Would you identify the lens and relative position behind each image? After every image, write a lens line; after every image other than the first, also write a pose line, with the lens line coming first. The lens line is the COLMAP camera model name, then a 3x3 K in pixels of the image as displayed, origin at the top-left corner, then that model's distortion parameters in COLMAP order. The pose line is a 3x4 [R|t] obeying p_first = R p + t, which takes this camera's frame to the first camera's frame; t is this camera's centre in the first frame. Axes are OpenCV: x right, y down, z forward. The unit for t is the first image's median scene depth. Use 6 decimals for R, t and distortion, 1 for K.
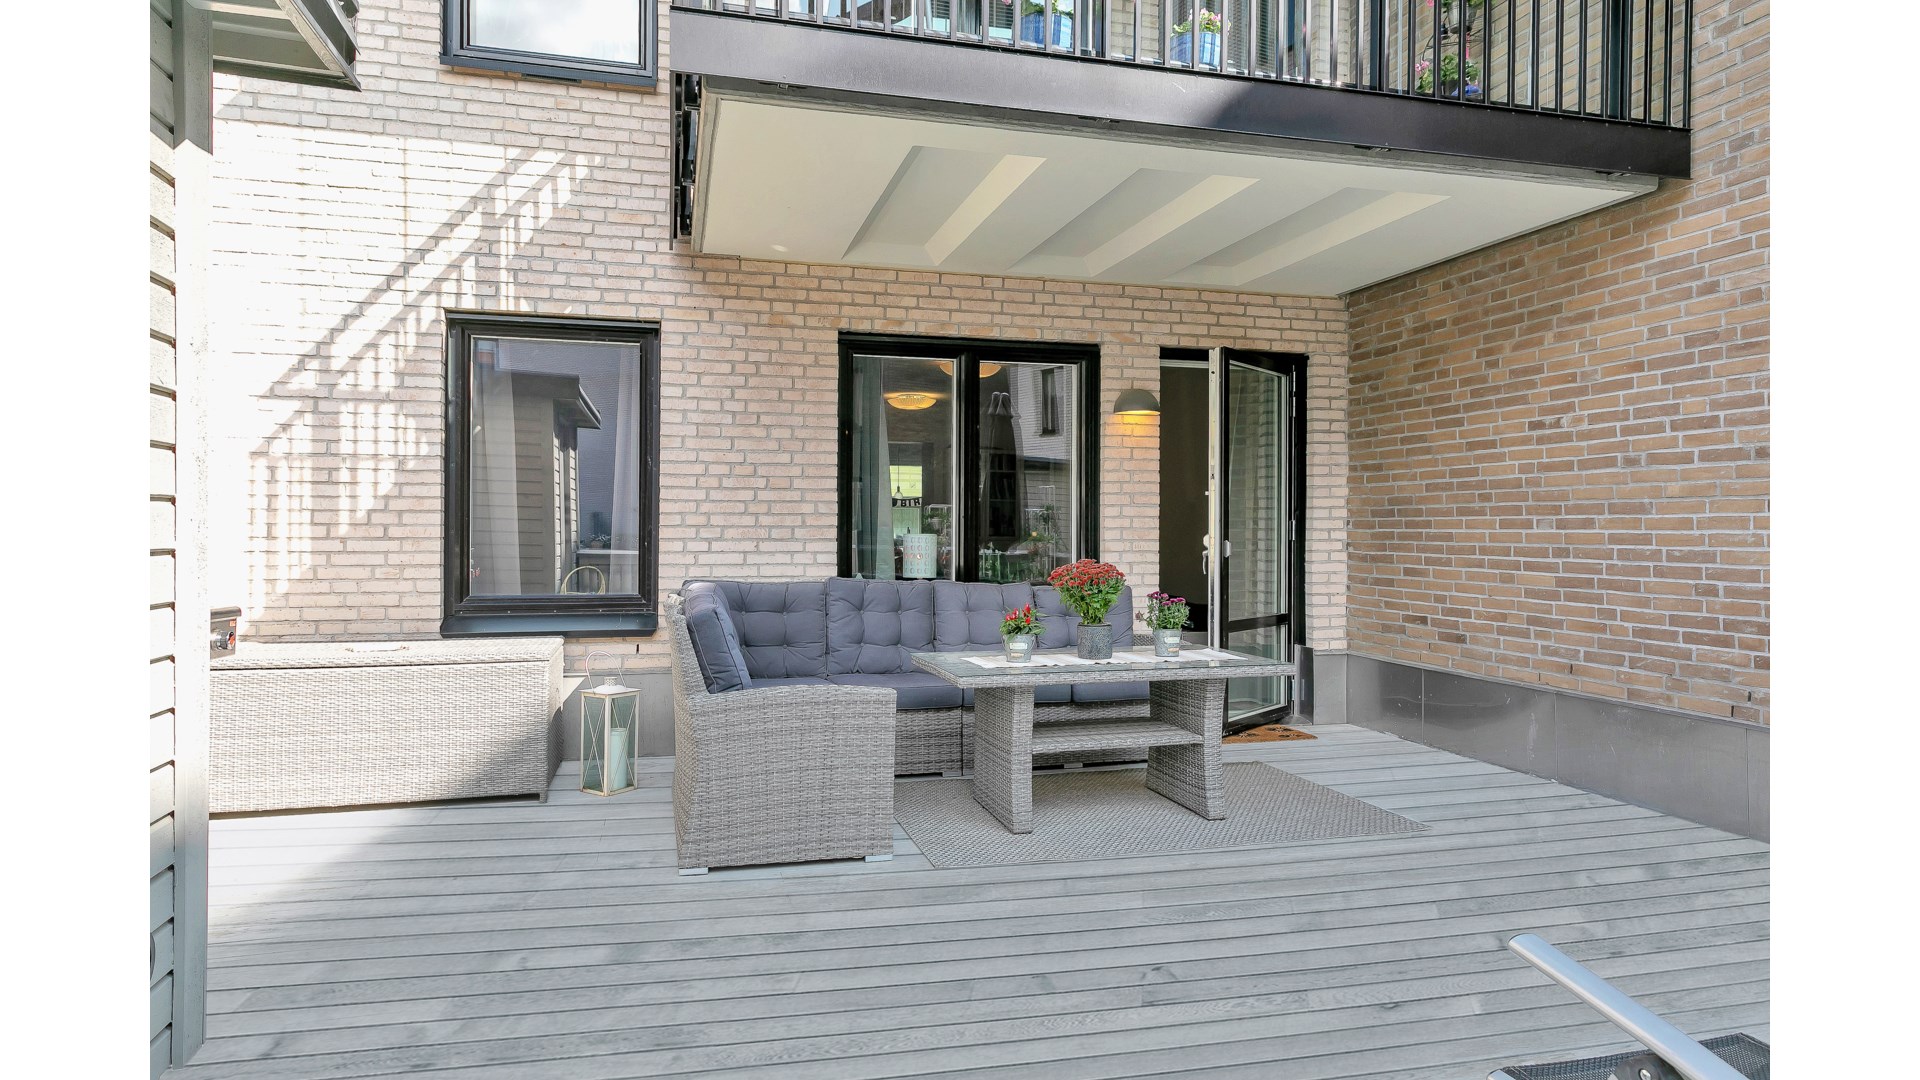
lens RADIAL K [[1084.3, 0, 966.2], [0, 1084.3, 528.9], [0, 0, 1]] dist [0.013640, -0.002078]
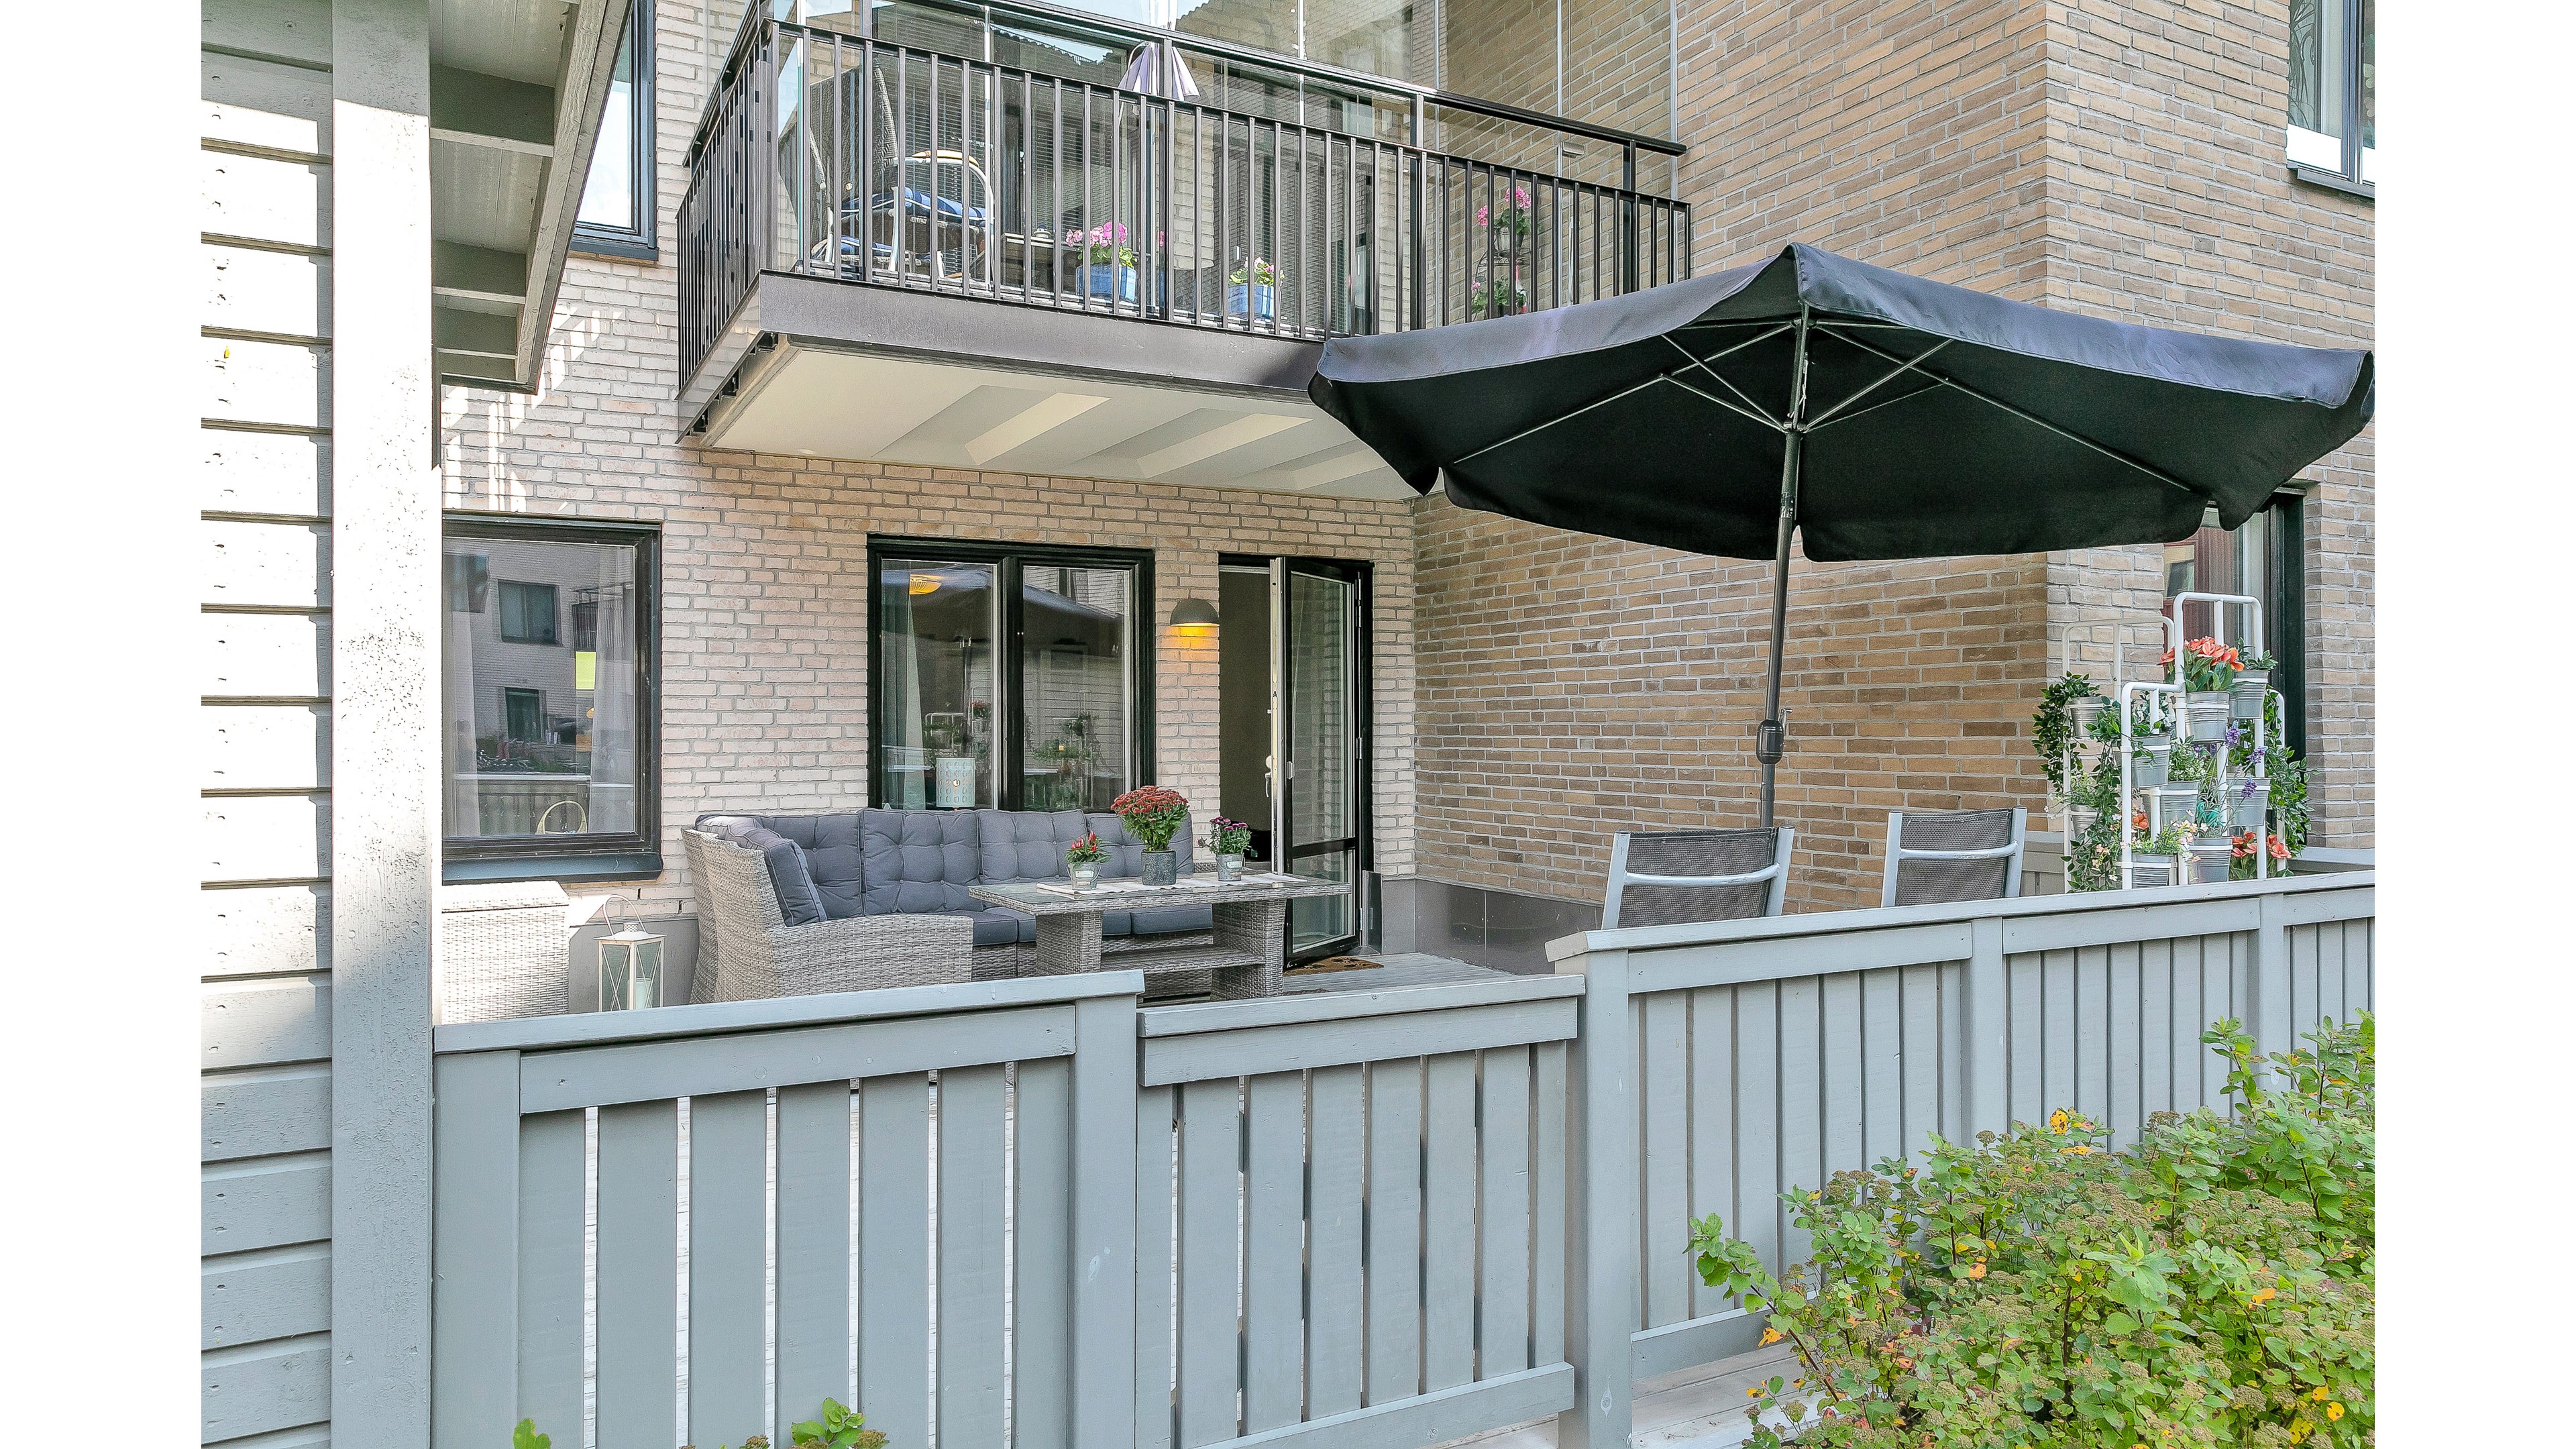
lens RADIAL K [[1535.1, 0, 1288.4], [0, 1535.1, 729.6], [0, 0, 1]] dist [-0.003826, -0.000629]
pose [[0.974770, -0.007769, 0.223076, -0.064503], [0.007815, 0.999969, 0.000673, -0.019471], [-0.223074, 0.001087, 0.974801, -0.330069]]
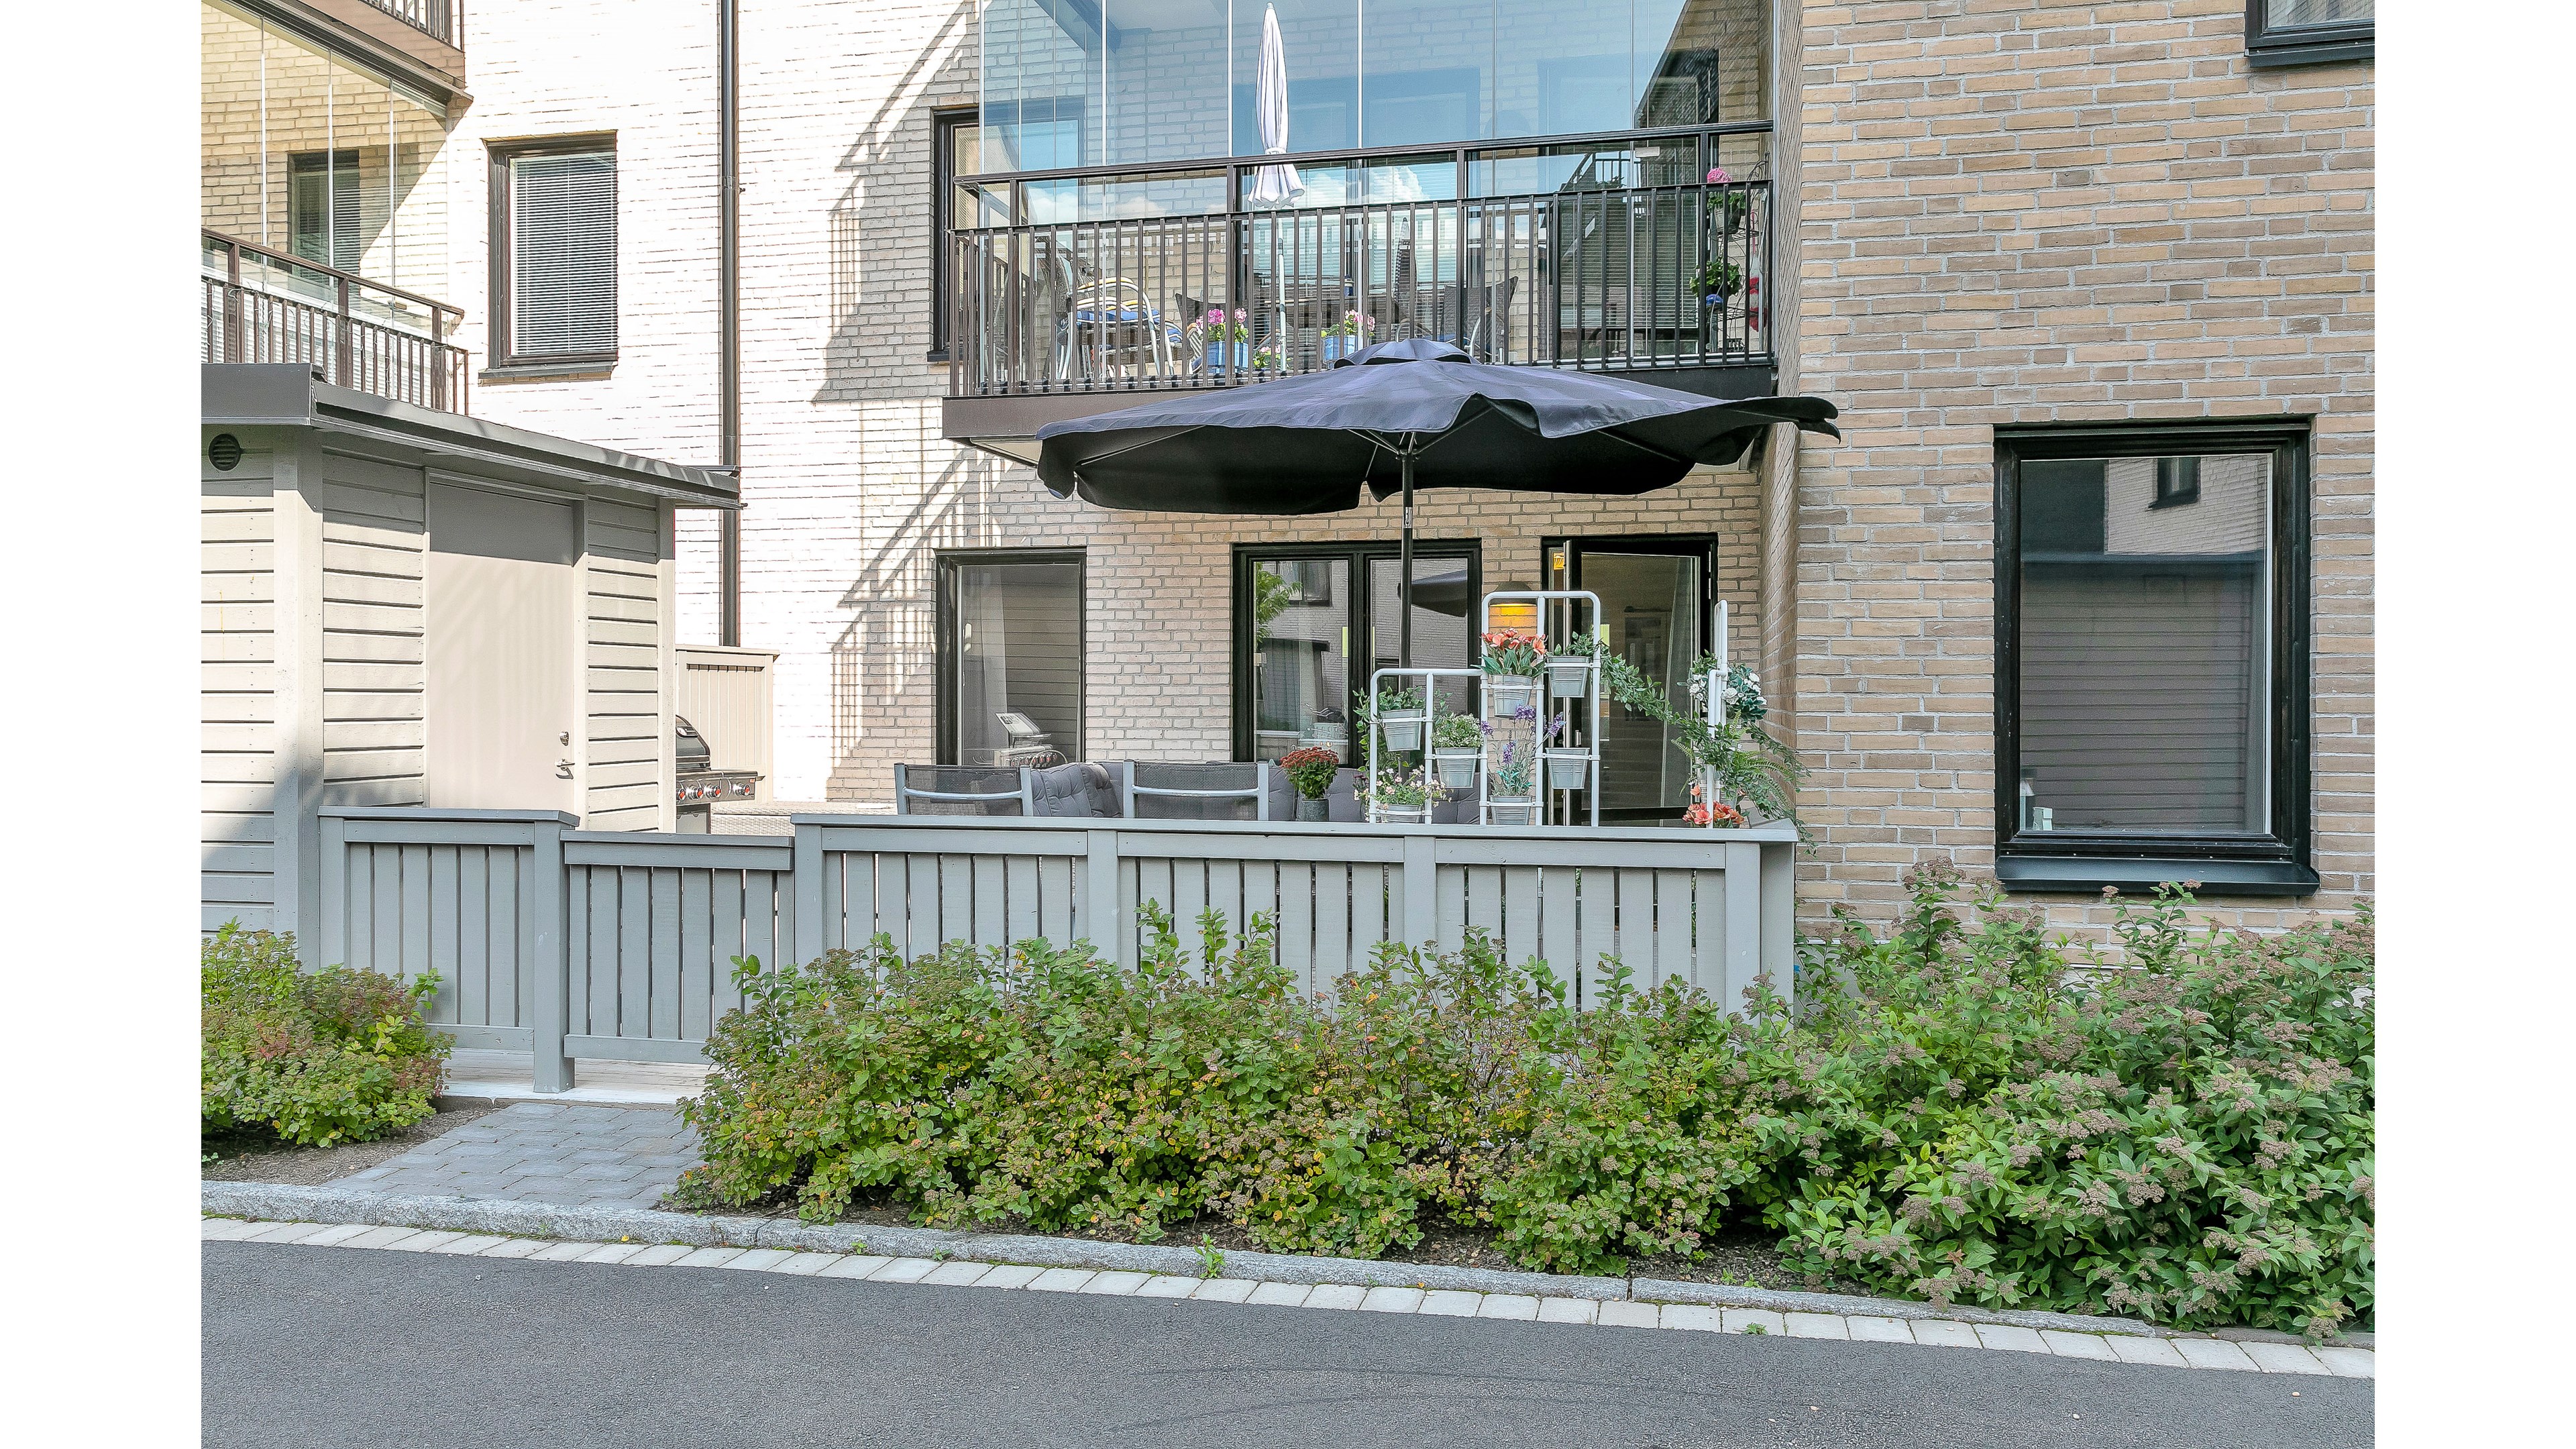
lens RADIAL K [[1839.2, 0, 1313.2], [0, 1839.2, 729.9], [0, 0, 1]] dist [0.000227, -0.001976]
pose [[0.889248, 0.002775, -0.457416, 0.870066], [0.003991, 0.999896, 0.013824, -0.015387], [0.457407, -0.014118, 0.889145, -0.696516]]
